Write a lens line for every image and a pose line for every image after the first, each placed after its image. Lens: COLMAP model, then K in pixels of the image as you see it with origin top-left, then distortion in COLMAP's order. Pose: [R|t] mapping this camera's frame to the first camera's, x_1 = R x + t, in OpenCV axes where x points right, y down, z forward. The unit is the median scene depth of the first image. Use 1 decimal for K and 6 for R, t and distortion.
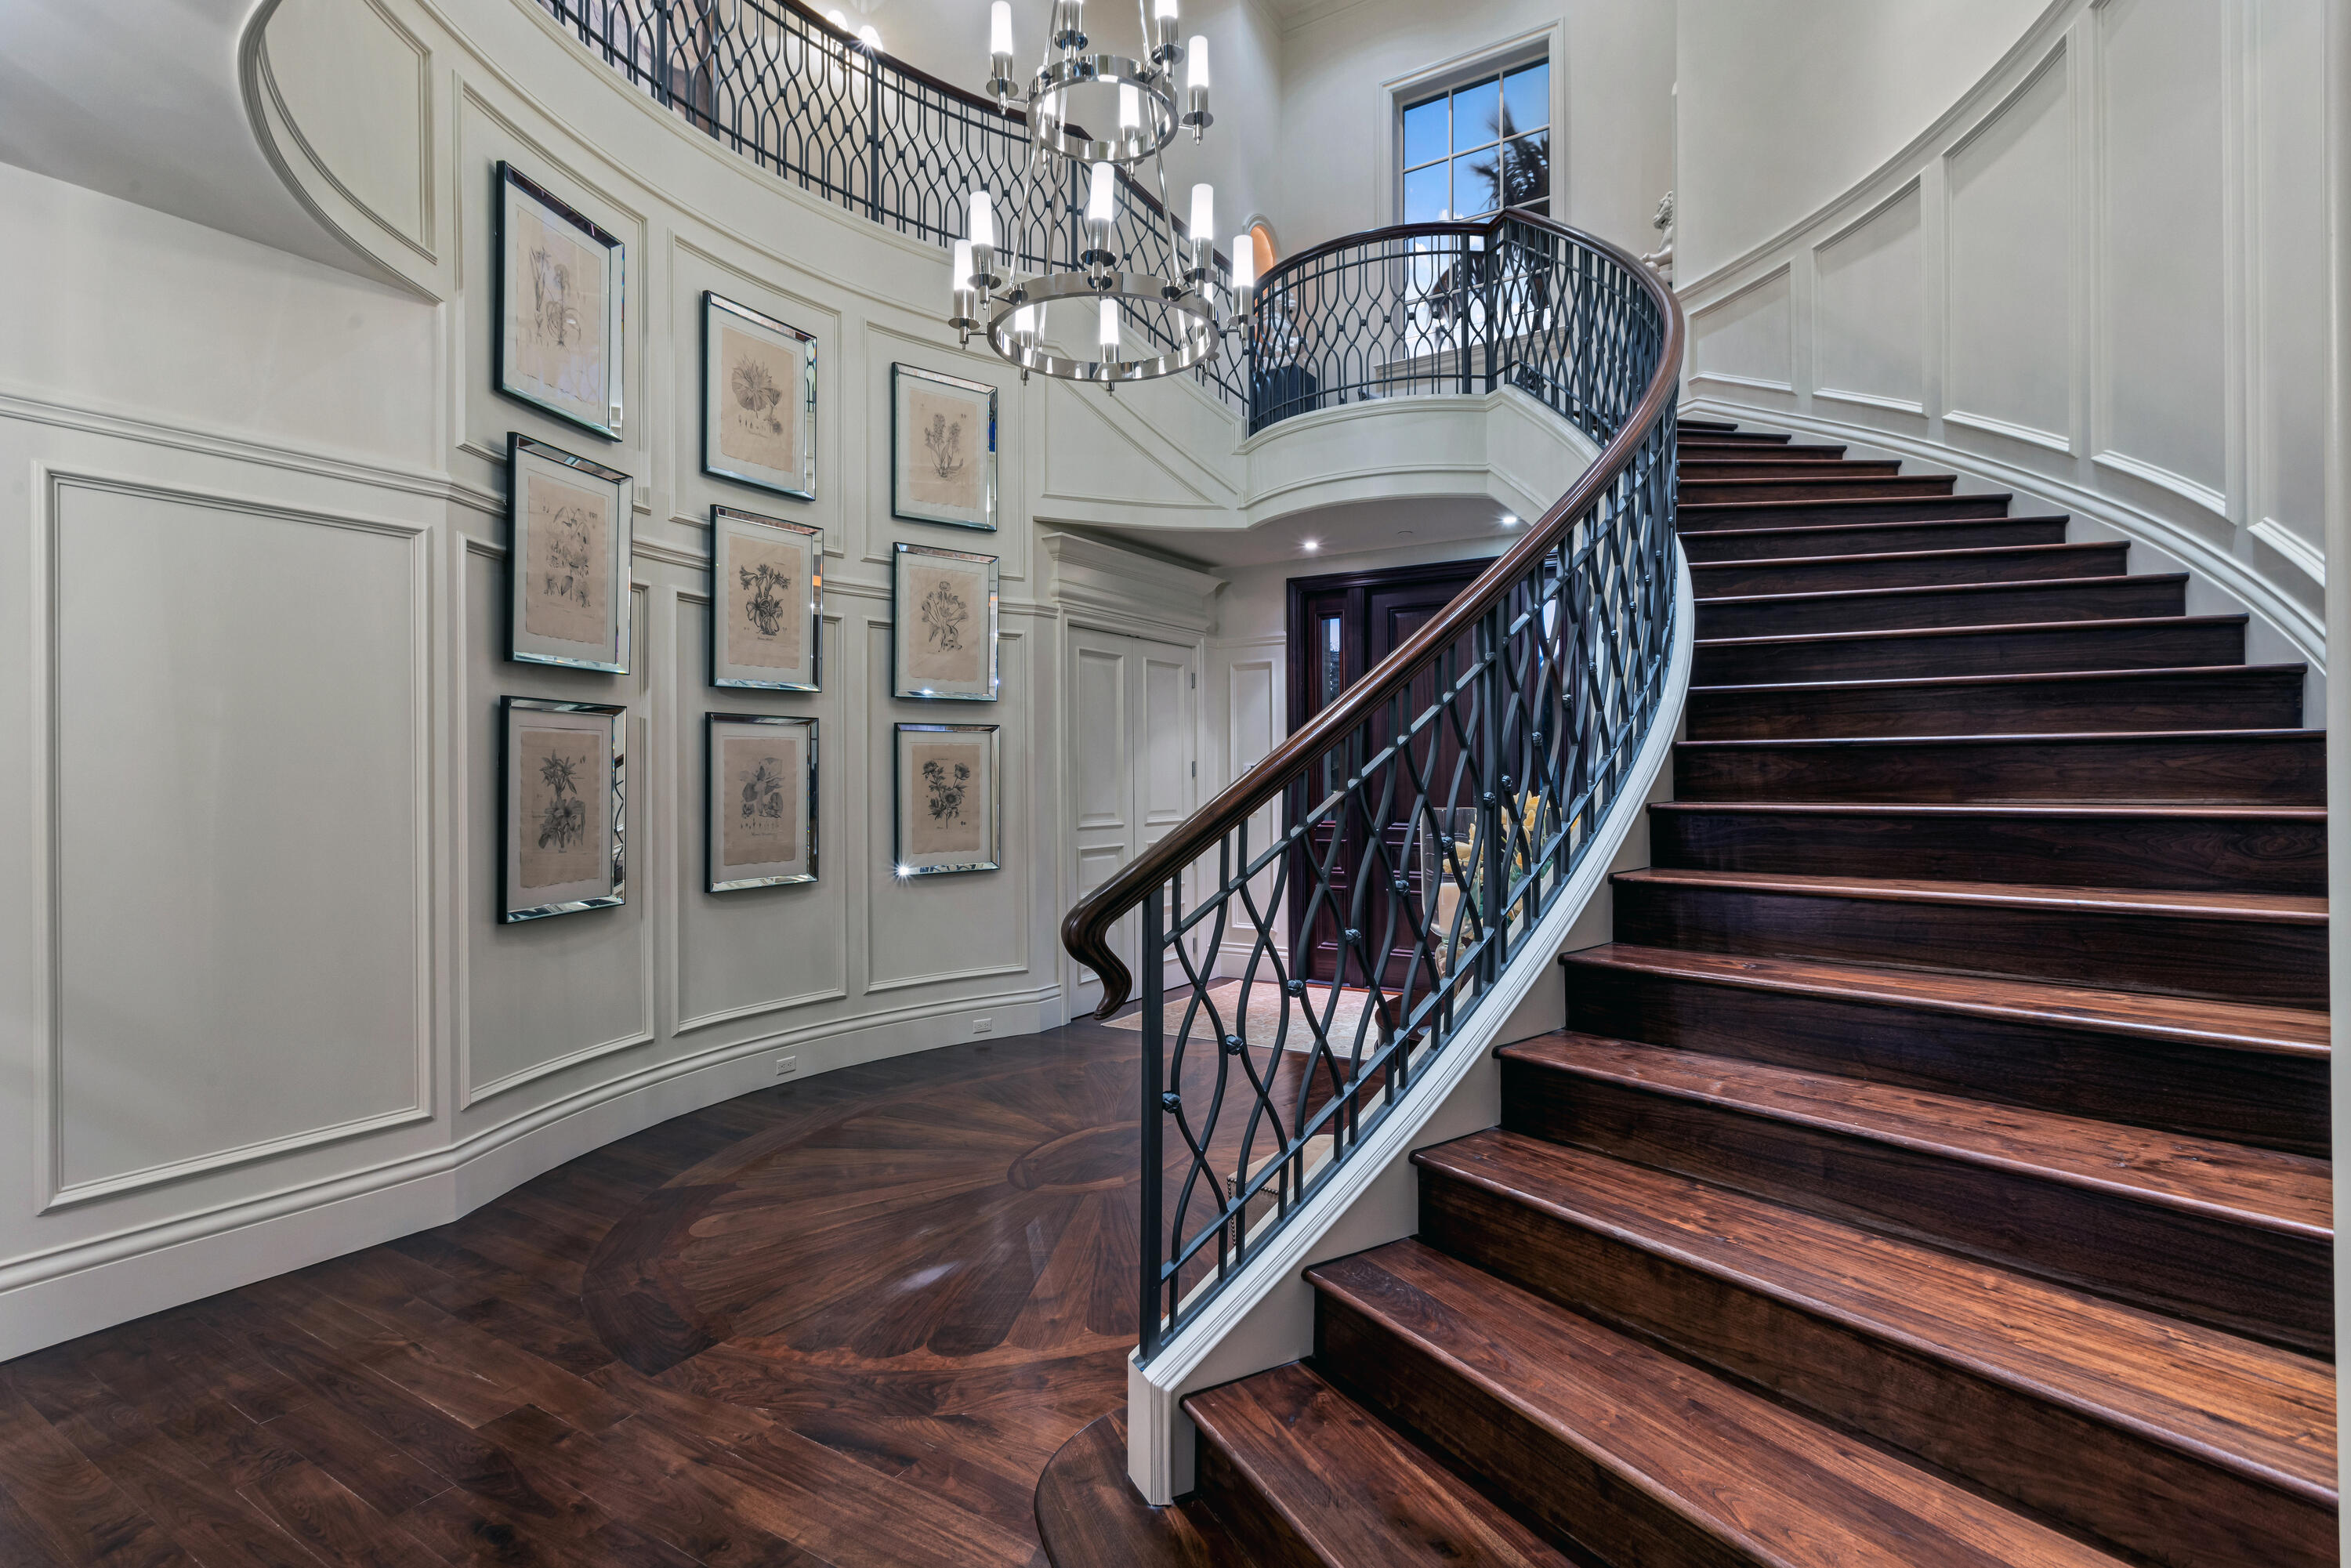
lens RADIAL K [[1125.2, 0, 1141.5], [0, 1125.2, 772.6], [0, 0, 1]] dist [0.003722, 0.001052]
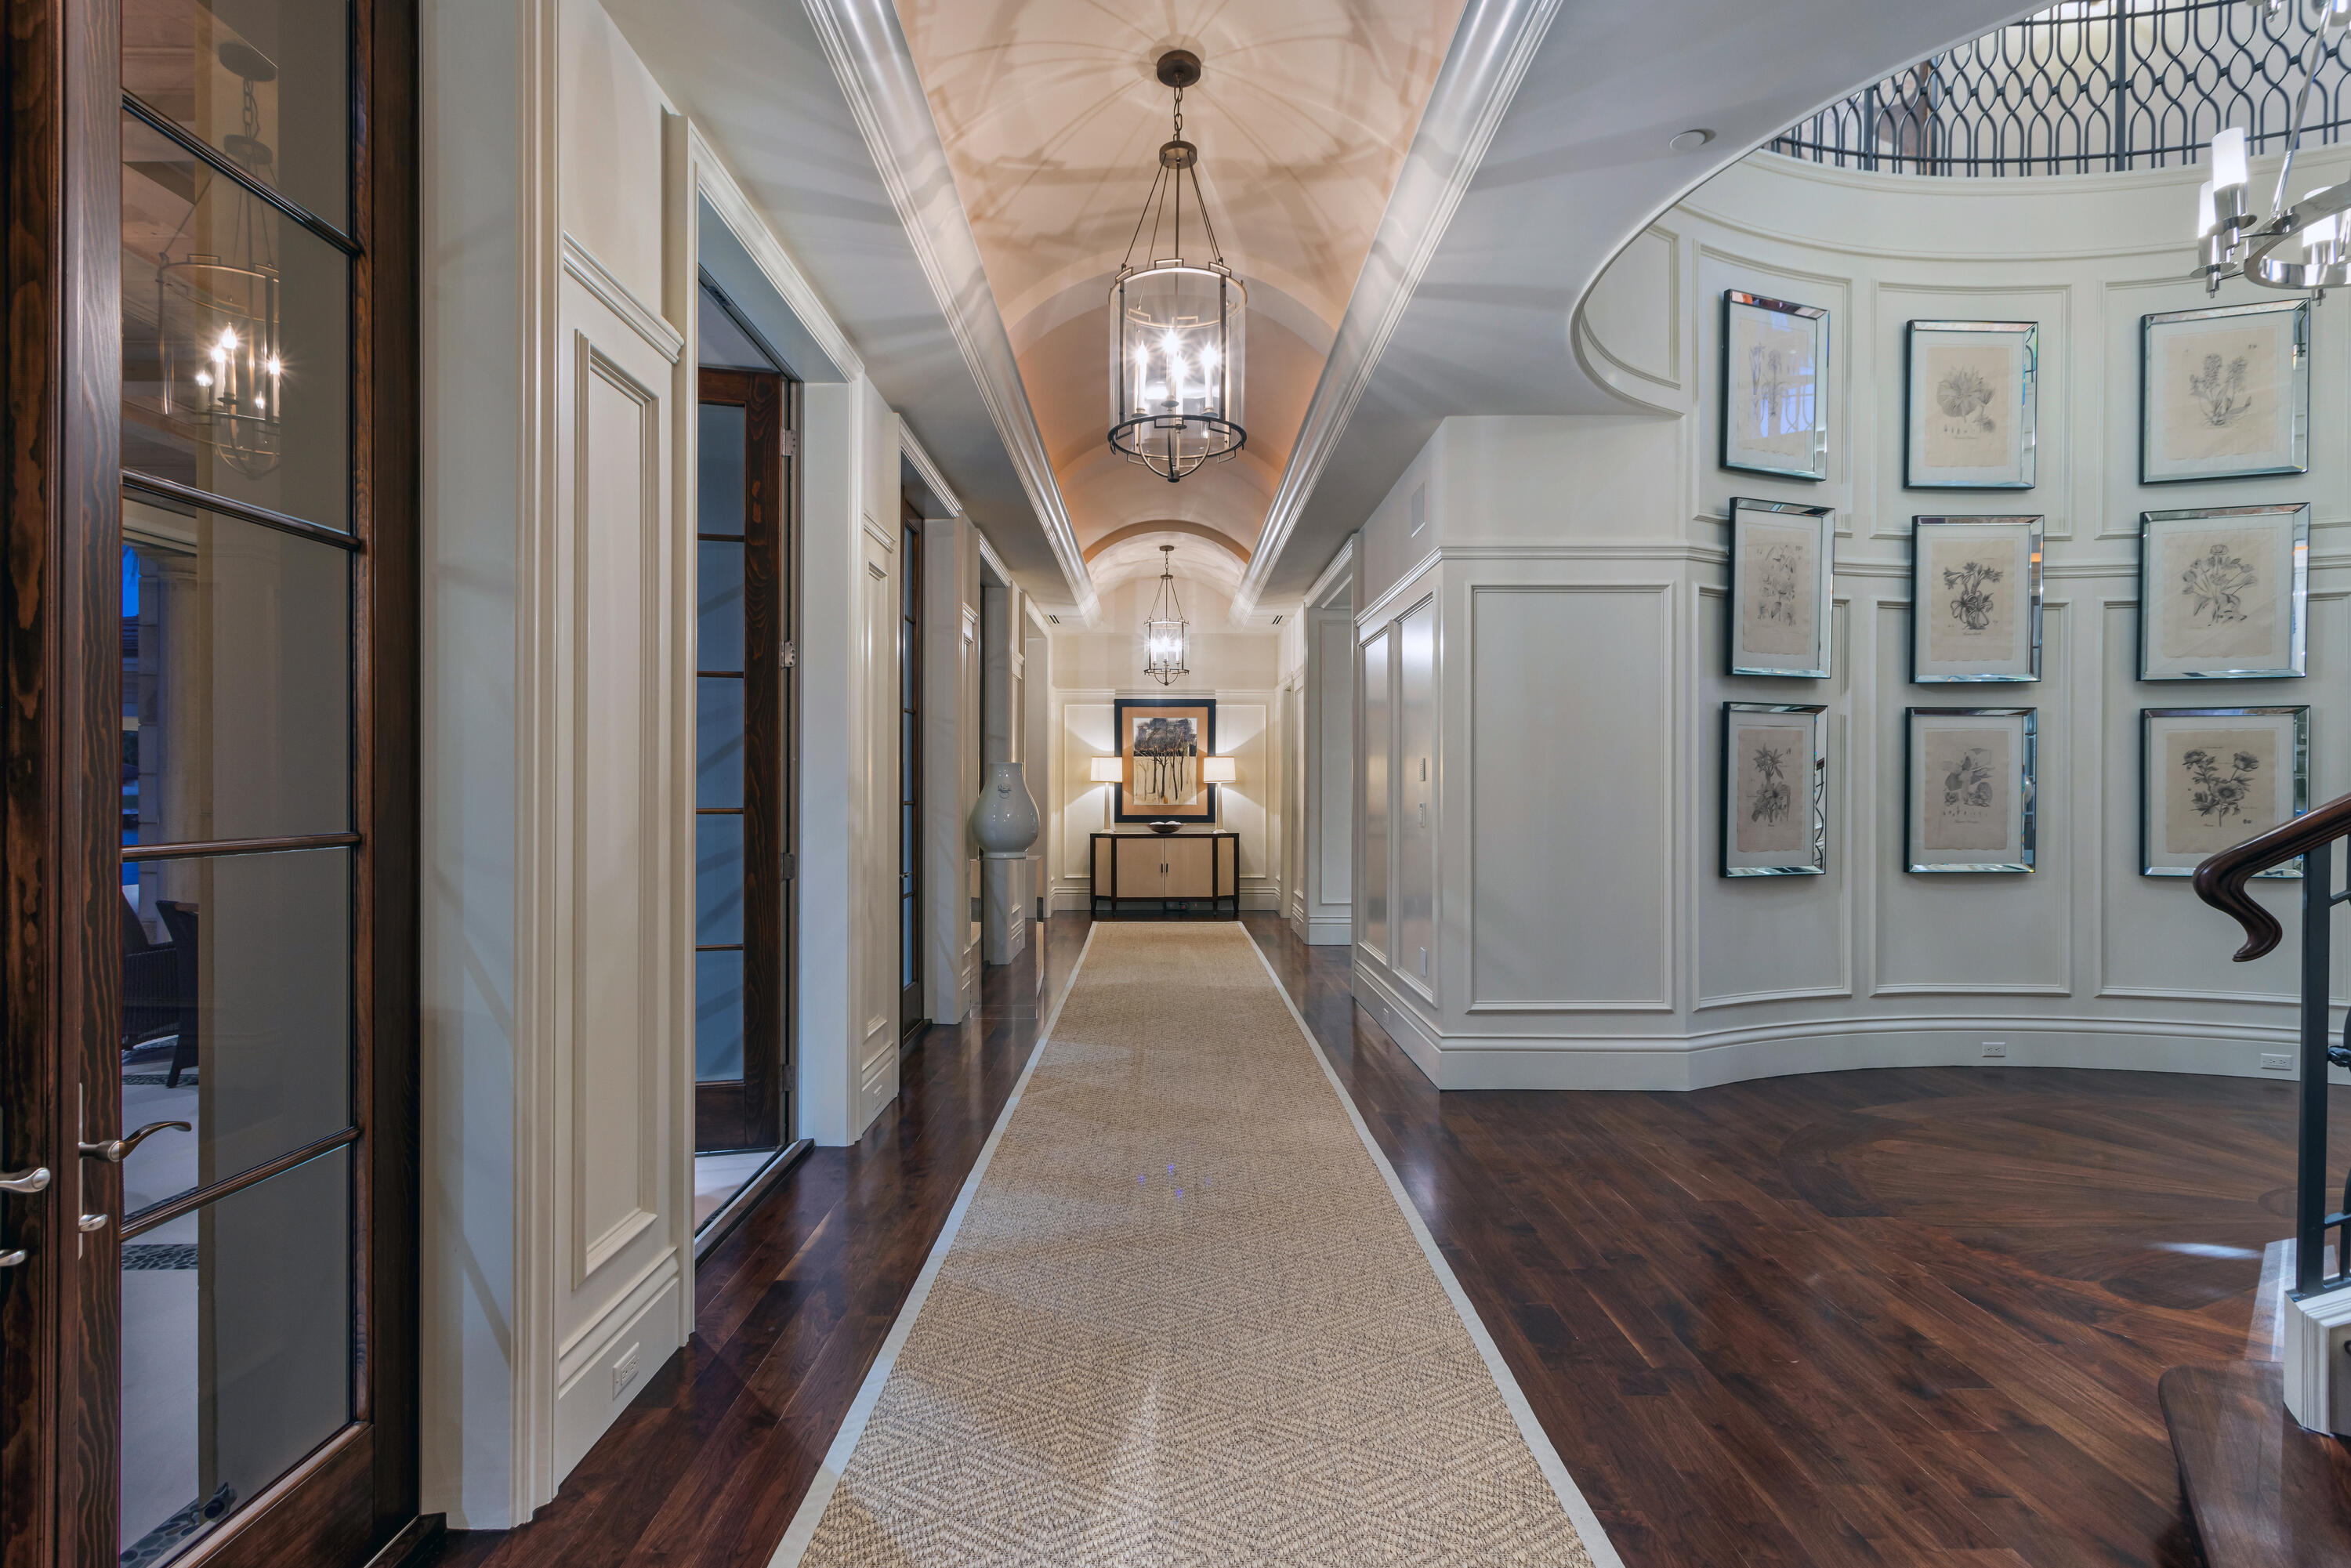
lens RADIAL K [[1125.2, 0, 1174.5], [0, 1125.2, 788.9], [0, 0, 1]] dist [0.003722, 0.001052]
pose [[0.558016, 0.007550, -0.829796, 0.129868], [-0.002216, 0.999969, 0.007609, 0.019606], [0.829827, -0.002407, 0.558015, -0.207673]]
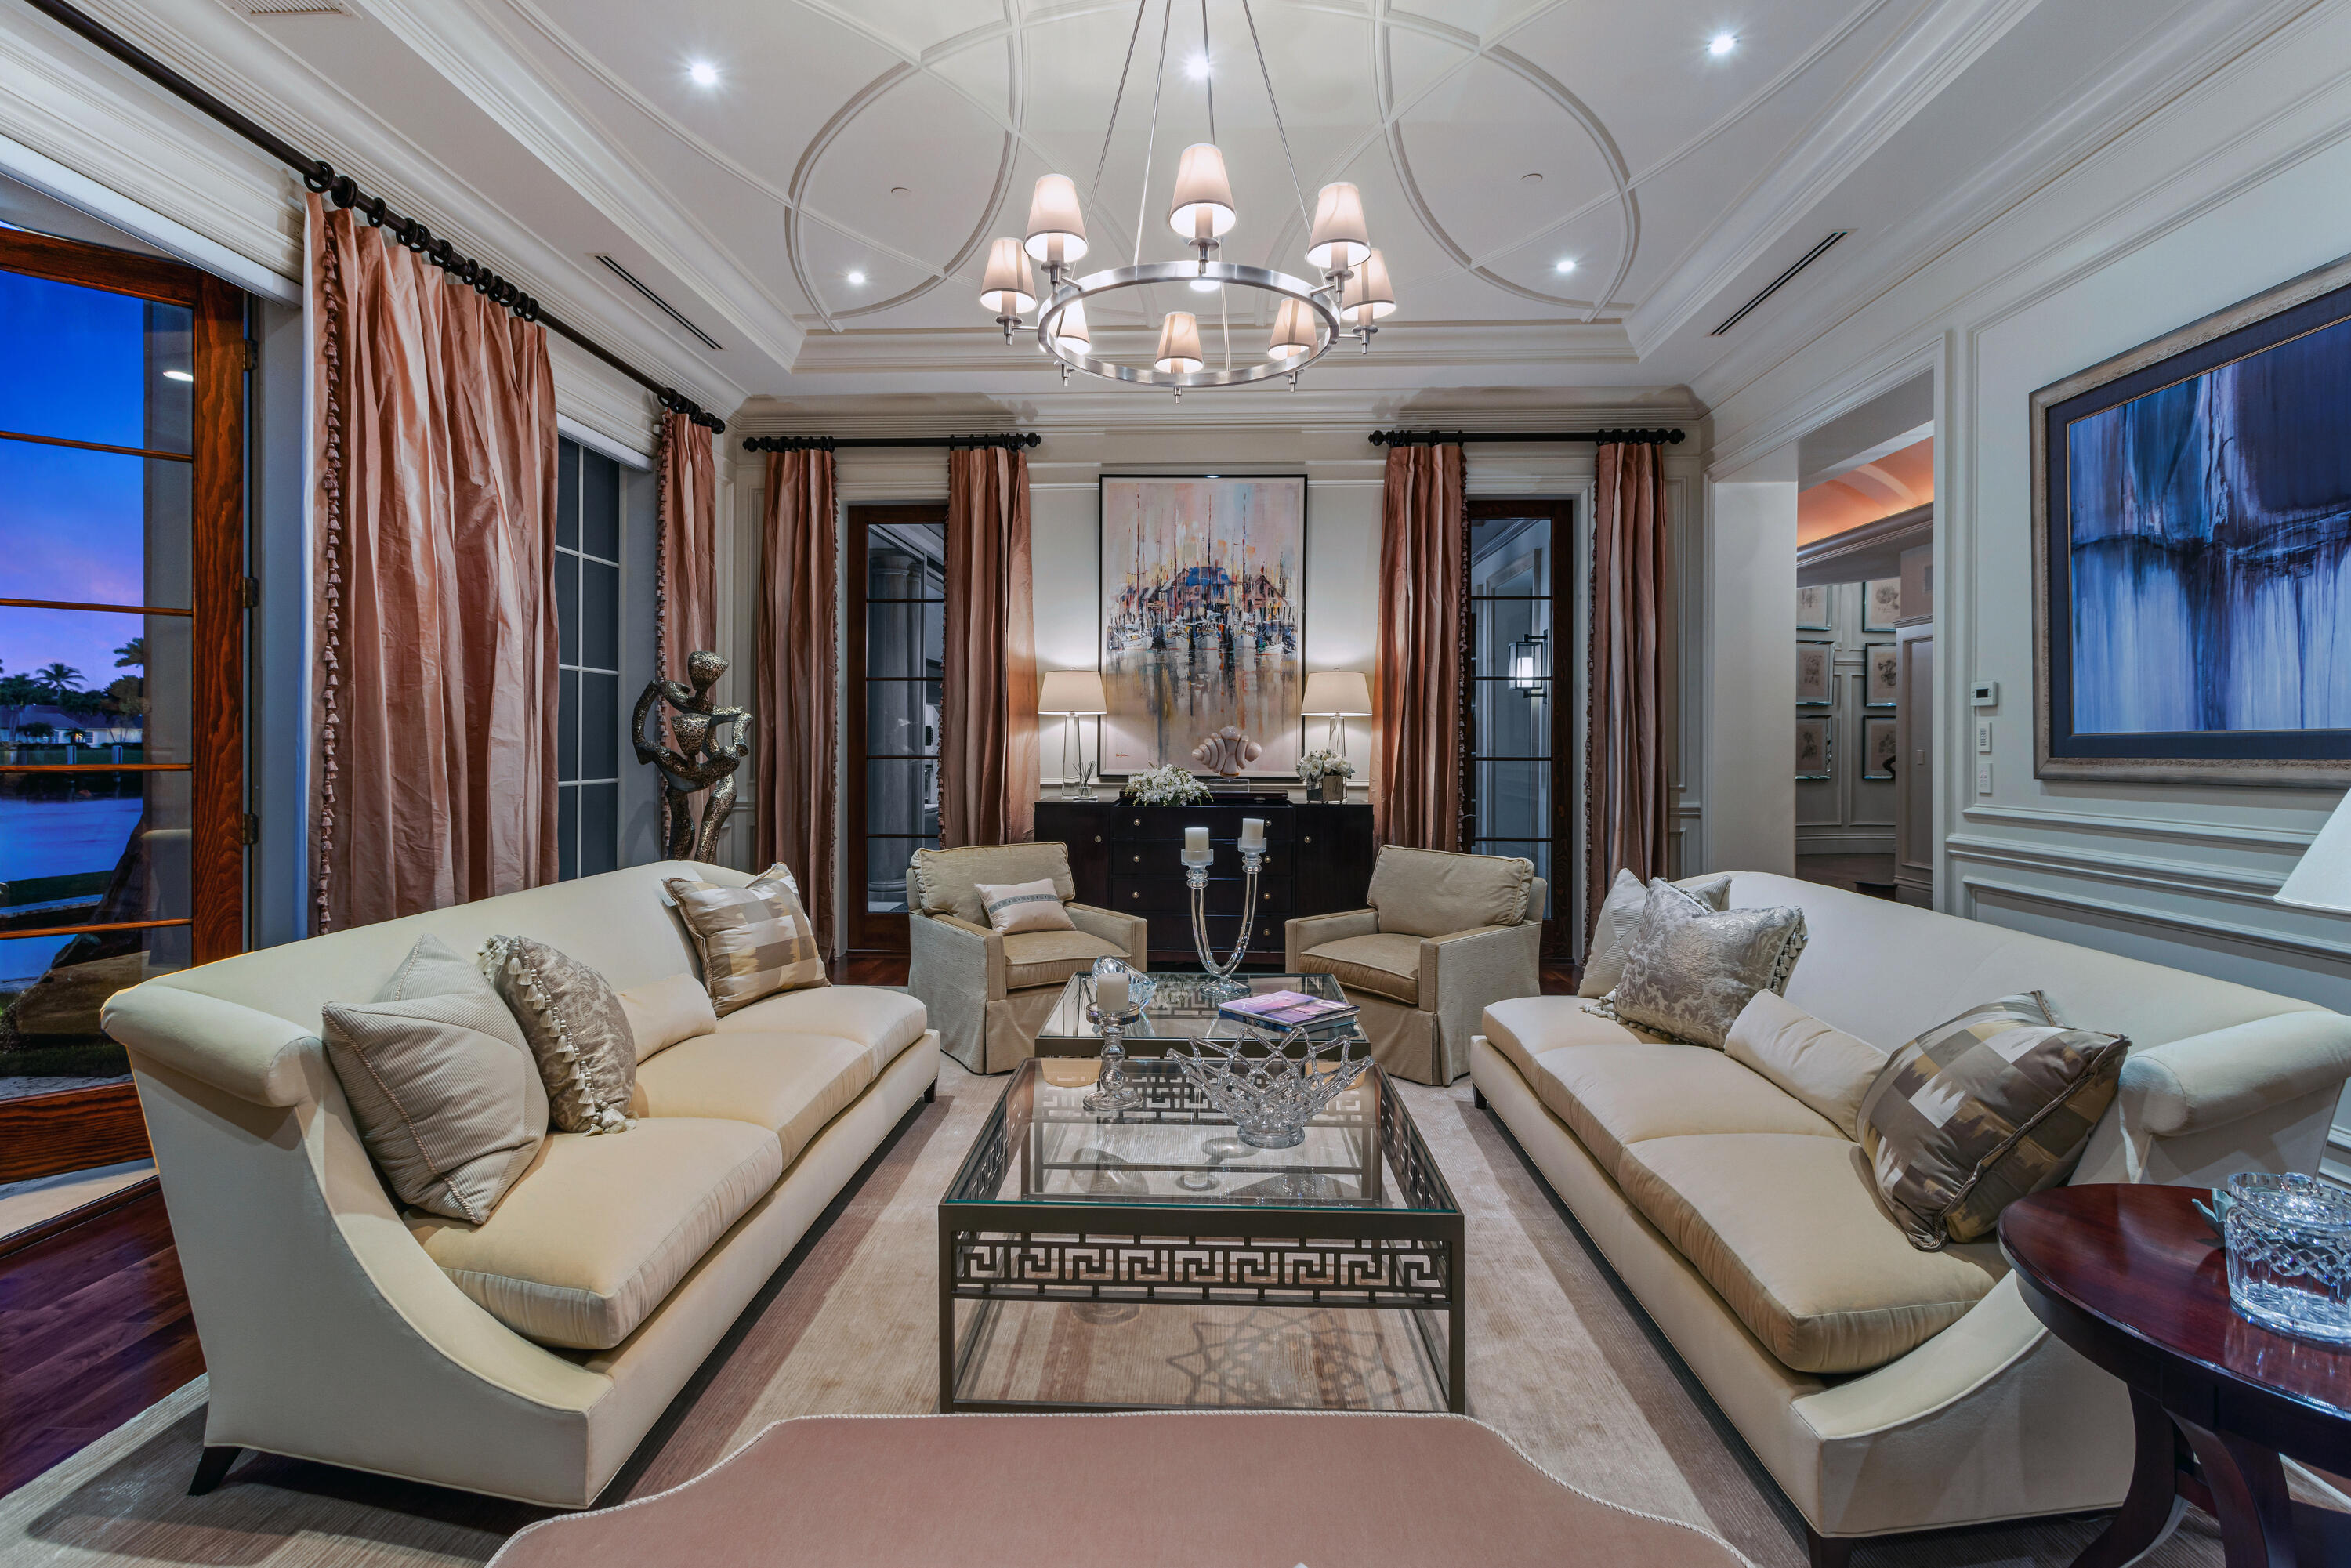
lens RADIAL K [[1125.2, 0, 1170.6], [0, 1125.2, 774.3], [0, 0, 1]] dist [0.003722, 0.001052]
pose [[0.510548, 0.003488, -0.859842, 1.217889], [0.001941, 0.999985, 0.005209, 0.079550], [0.859847, -0.004328, 0.510534, -2.043762]]
